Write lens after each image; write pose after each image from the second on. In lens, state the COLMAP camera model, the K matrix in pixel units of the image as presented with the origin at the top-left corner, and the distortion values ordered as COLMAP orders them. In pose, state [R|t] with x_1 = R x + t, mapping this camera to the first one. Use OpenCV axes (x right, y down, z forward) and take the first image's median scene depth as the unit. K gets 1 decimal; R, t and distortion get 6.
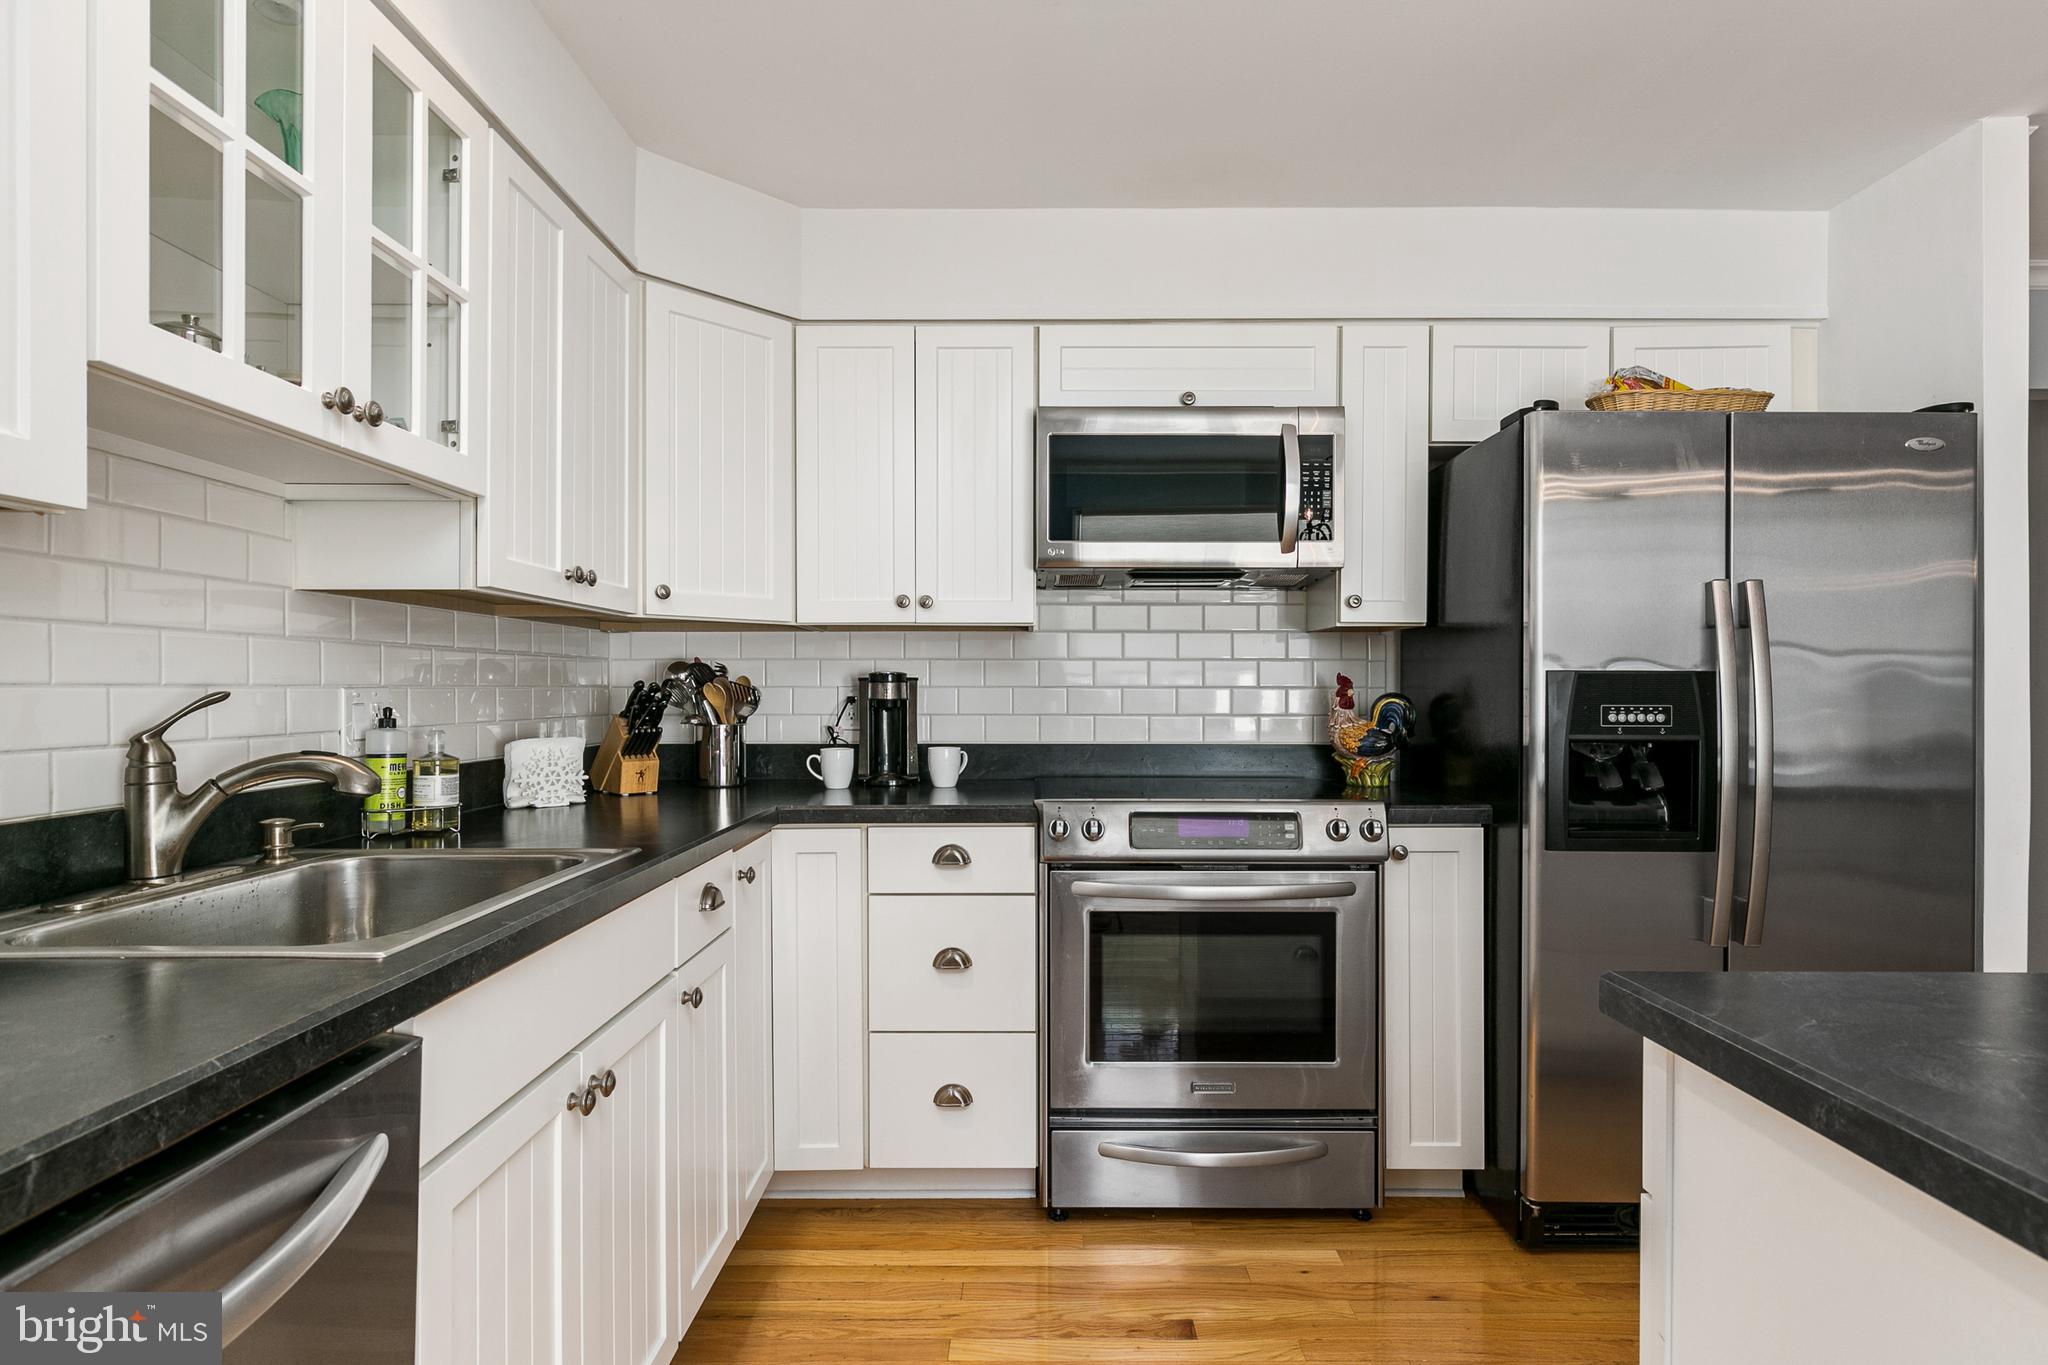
lens RADIAL K [[998.7, 0, 1037.3], [0, 998.7, 690.2], [0, 0, 1]] dist [-0.000487, -0.001450]
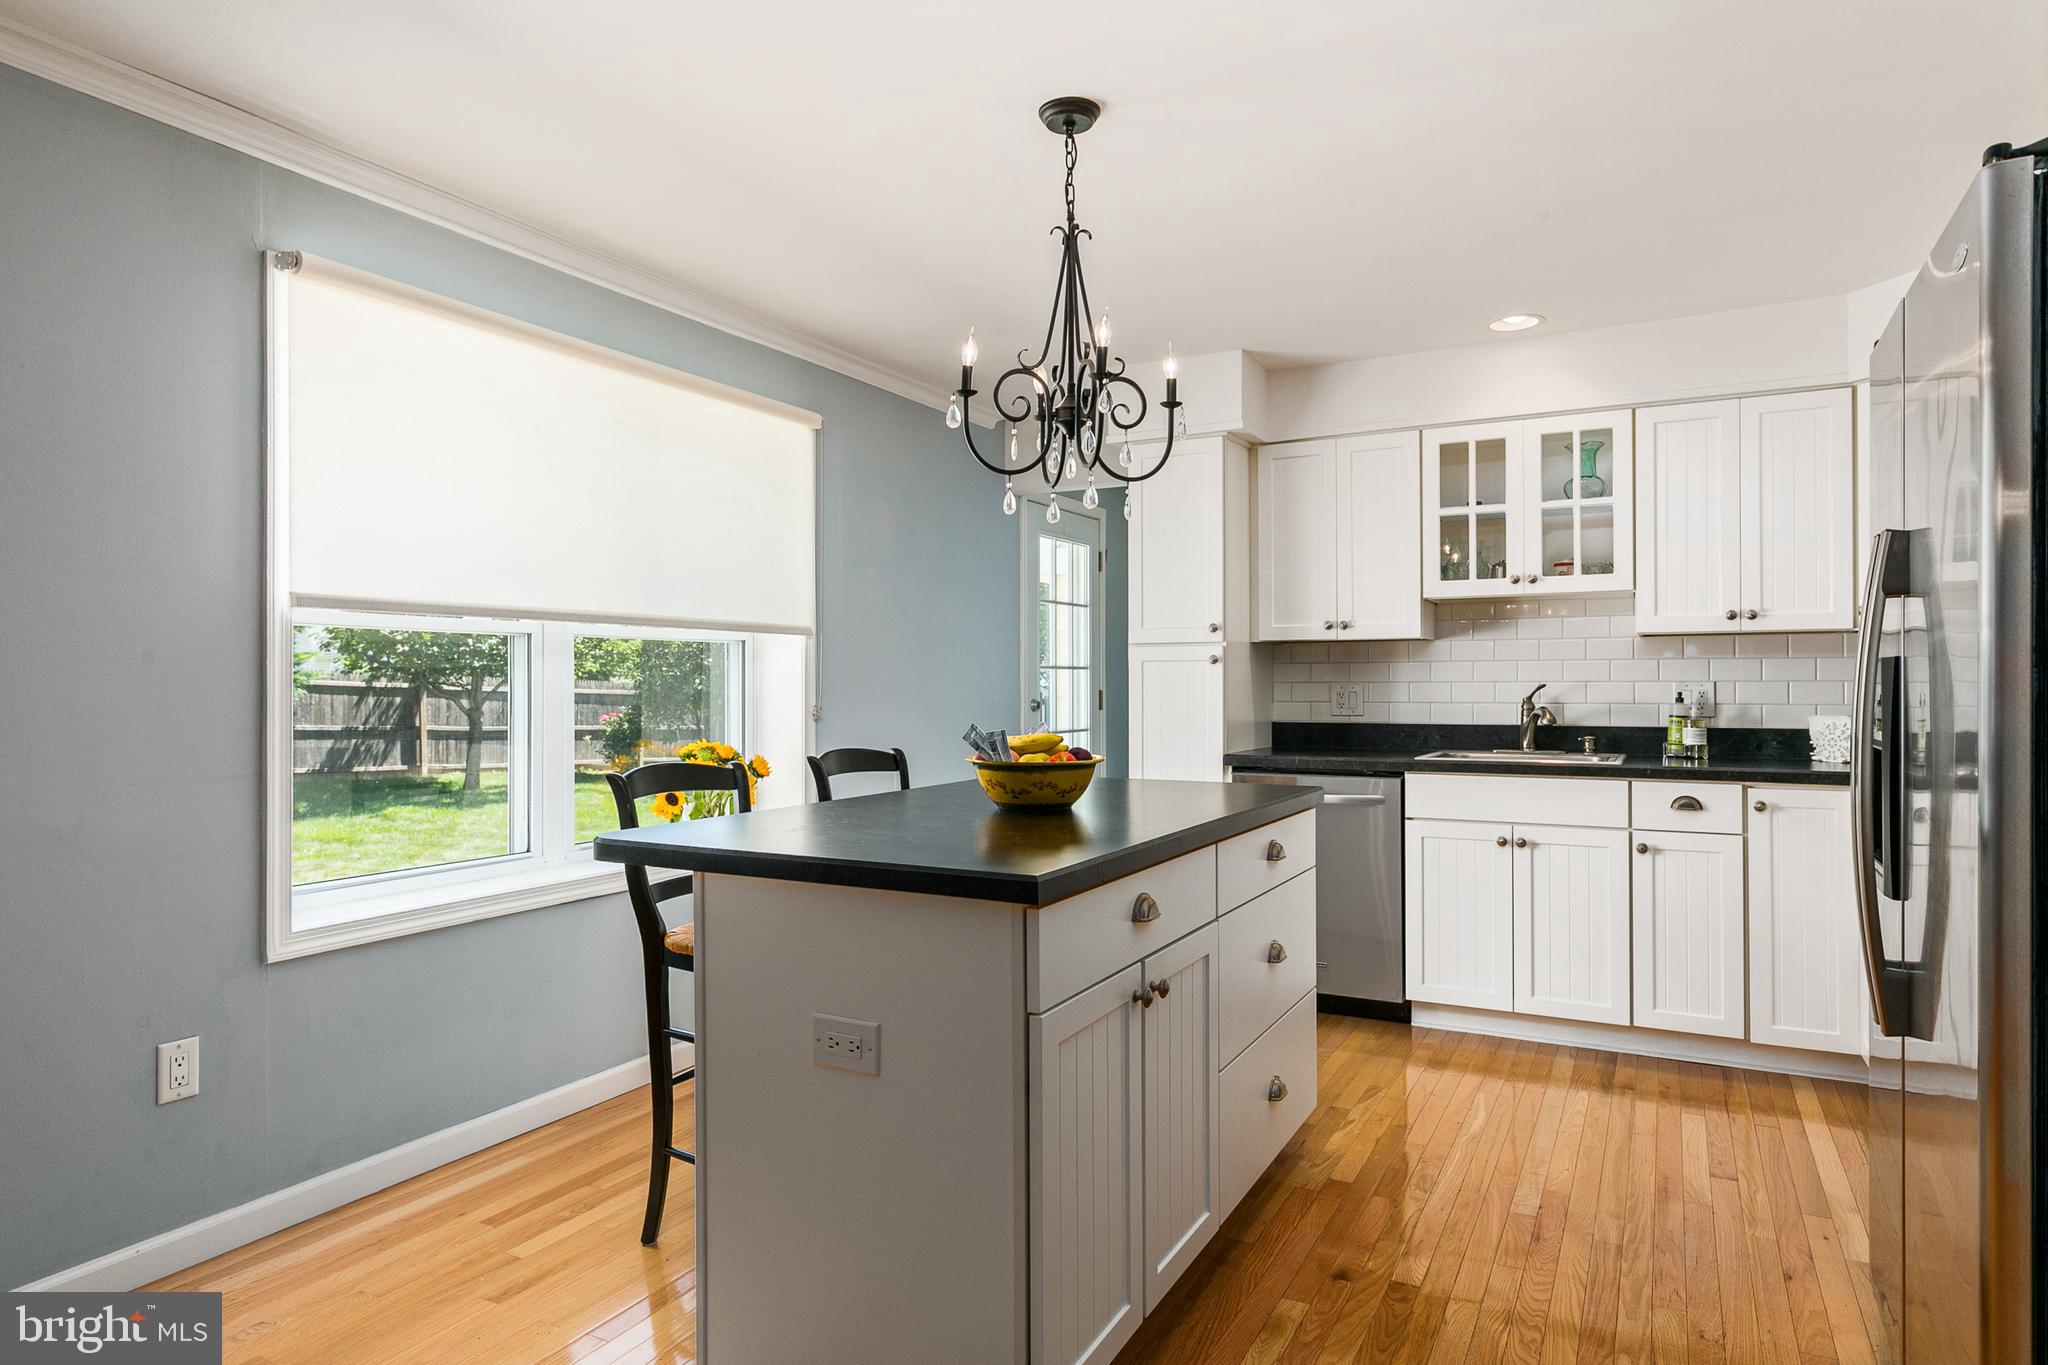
lens RADIAL K [[1195.8, 0, 1018.4], [0, 1195.8, 676.8], [0, 0, 1]] dist [-0.001720, 0.000559]
pose [[-0.483396, -0.007170, -0.875372, 1.745957], [-0.001262, 0.999971, -0.007494, 0.005227], [0.875401, -0.002518, -0.483391, 0.852018]]
